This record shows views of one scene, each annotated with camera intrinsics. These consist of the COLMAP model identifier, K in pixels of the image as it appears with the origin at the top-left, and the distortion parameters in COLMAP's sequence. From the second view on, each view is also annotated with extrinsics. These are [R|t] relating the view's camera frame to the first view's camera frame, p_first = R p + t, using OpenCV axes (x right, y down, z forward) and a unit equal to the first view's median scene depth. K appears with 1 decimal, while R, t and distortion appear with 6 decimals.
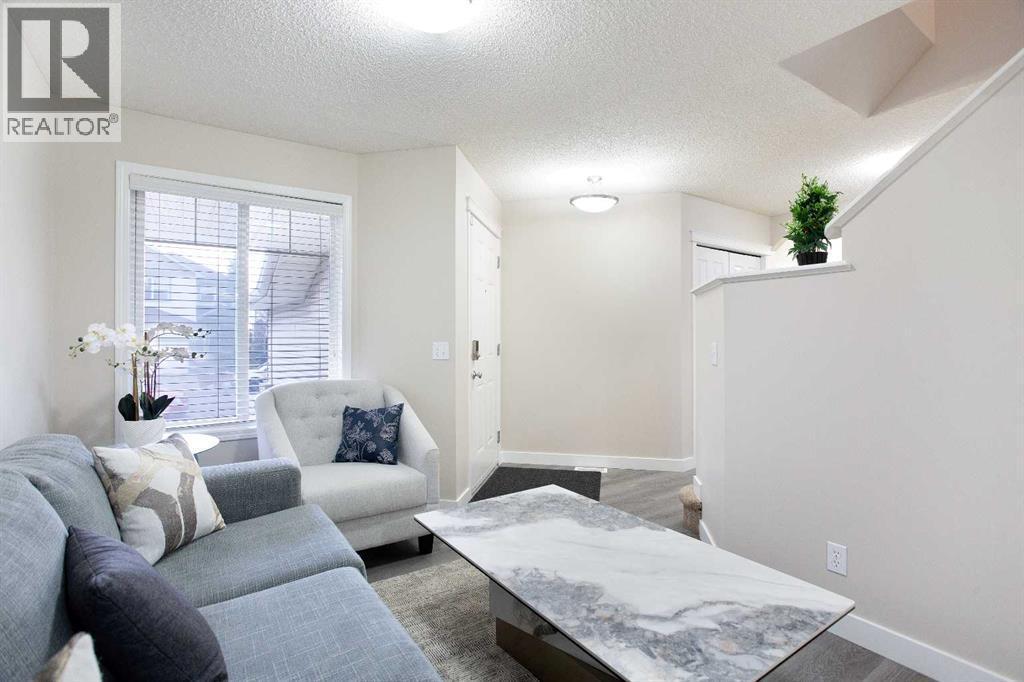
lens RADIAL K [[487.9, 0, 508.4], [0, 487.9, 337.6], [0, 0, 1]] dist [0.003589, 0.000827]
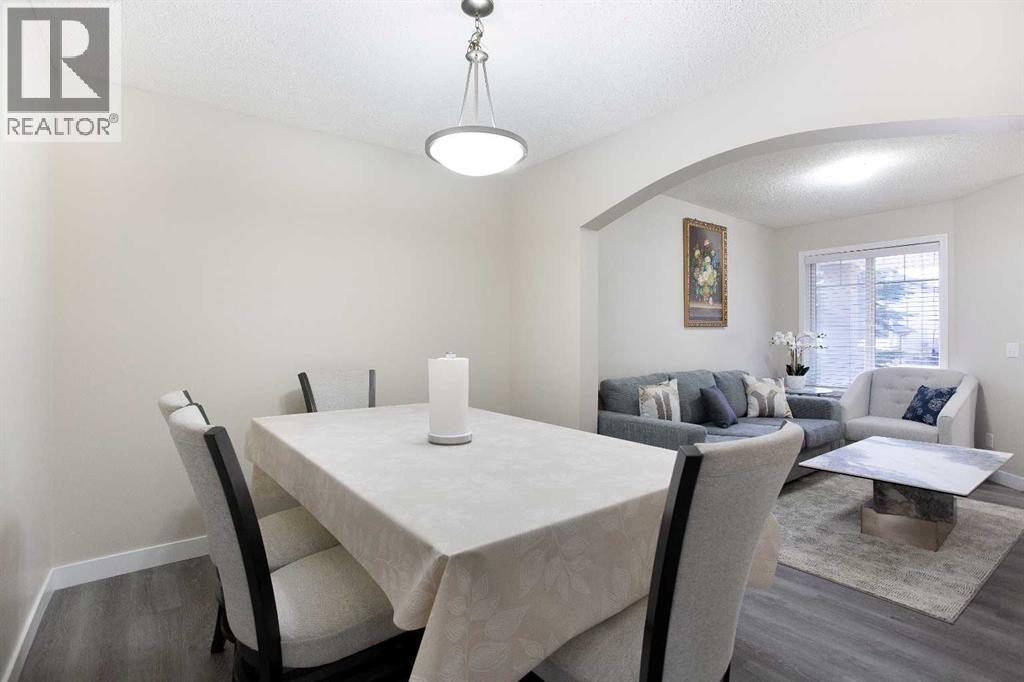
lens RADIAL K [[487.9, 0, 508.5], [0, 487.9, 340.1], [0, 0, 1]] dist [0.003589, 0.000827]
pose [[0.059299, 0.001223, -0.998240, 1.353032], [-0.005036, 0.999987, 0.000926, 0.012620], [0.998228, 0.004972, 0.059304, -0.405984]]
